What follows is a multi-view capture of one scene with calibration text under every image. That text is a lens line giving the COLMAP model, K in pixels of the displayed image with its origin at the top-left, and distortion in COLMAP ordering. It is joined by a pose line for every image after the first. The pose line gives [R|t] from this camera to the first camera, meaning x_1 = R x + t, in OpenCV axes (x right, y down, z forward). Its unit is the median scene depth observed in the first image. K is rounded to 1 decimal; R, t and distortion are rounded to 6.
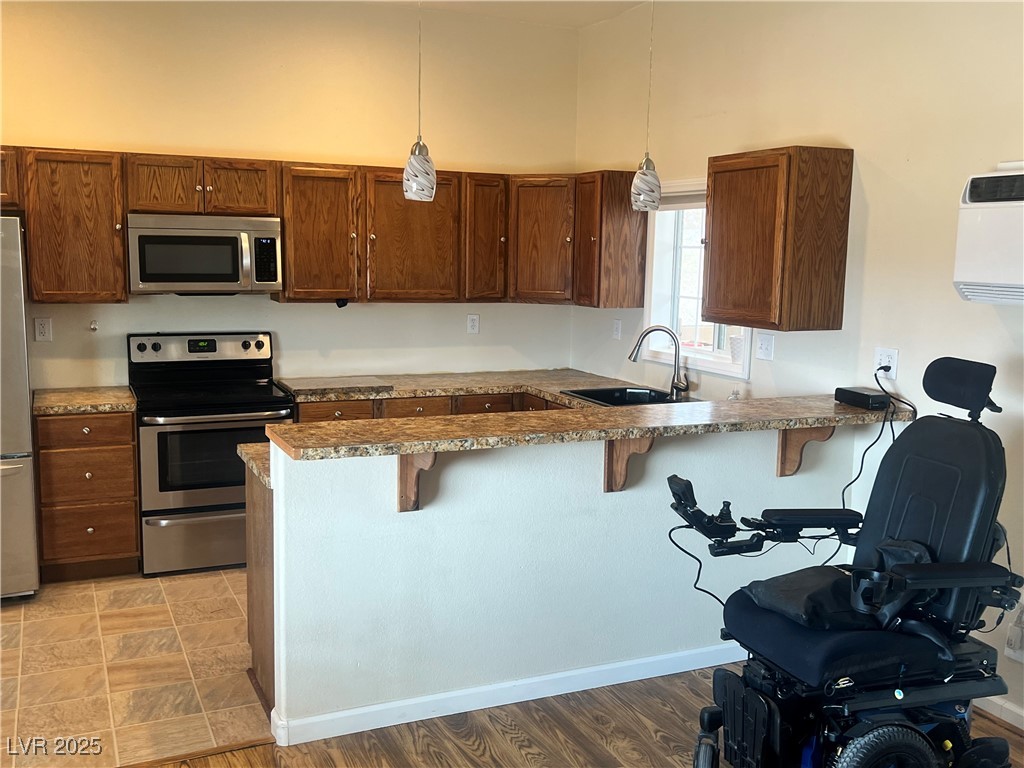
lens RADIAL K [[1006.4, 0, 512.2], [0, 1006.4, 387.3], [0, 0, 1]] dist [0.030100, 0.000000]
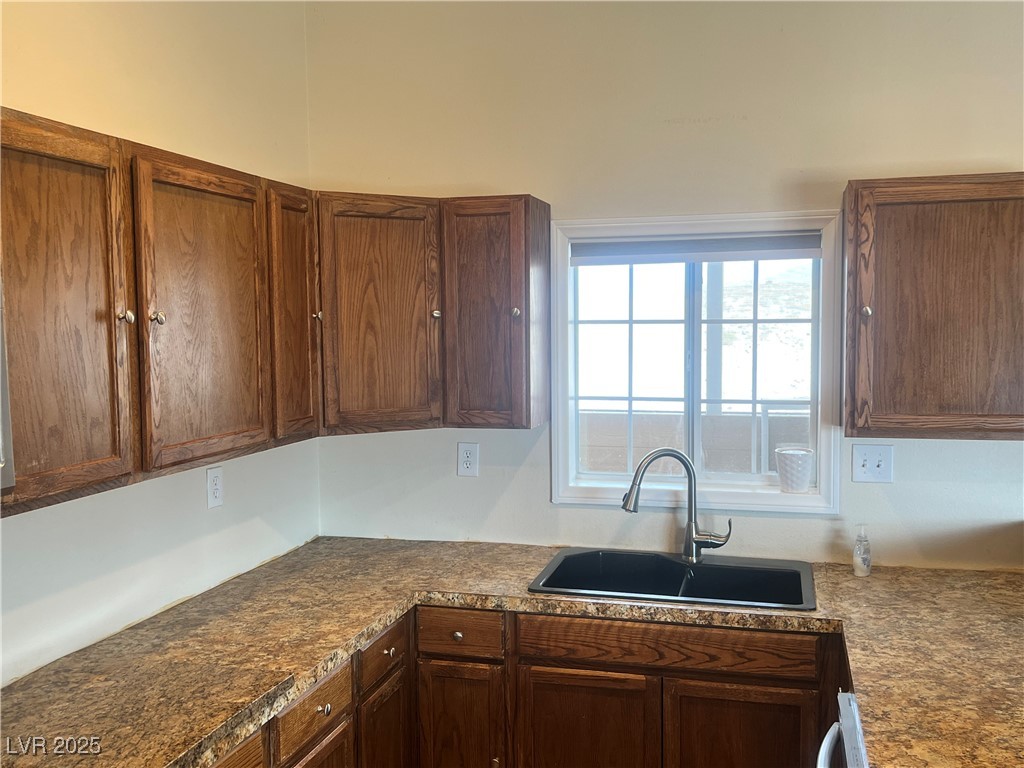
lens RADIAL K [[1006.4, 0, 512.6], [0, 1006.4, 379.1], [0, 0, 1]] dist [0.030100, 0.000000]
pose [[0.631567, -0.073130, 0.771864, -0.362712], [0.126264, 0.991953, -0.009332, -0.103425], [-0.764971, 0.103353, 0.635719, 0.637997]]
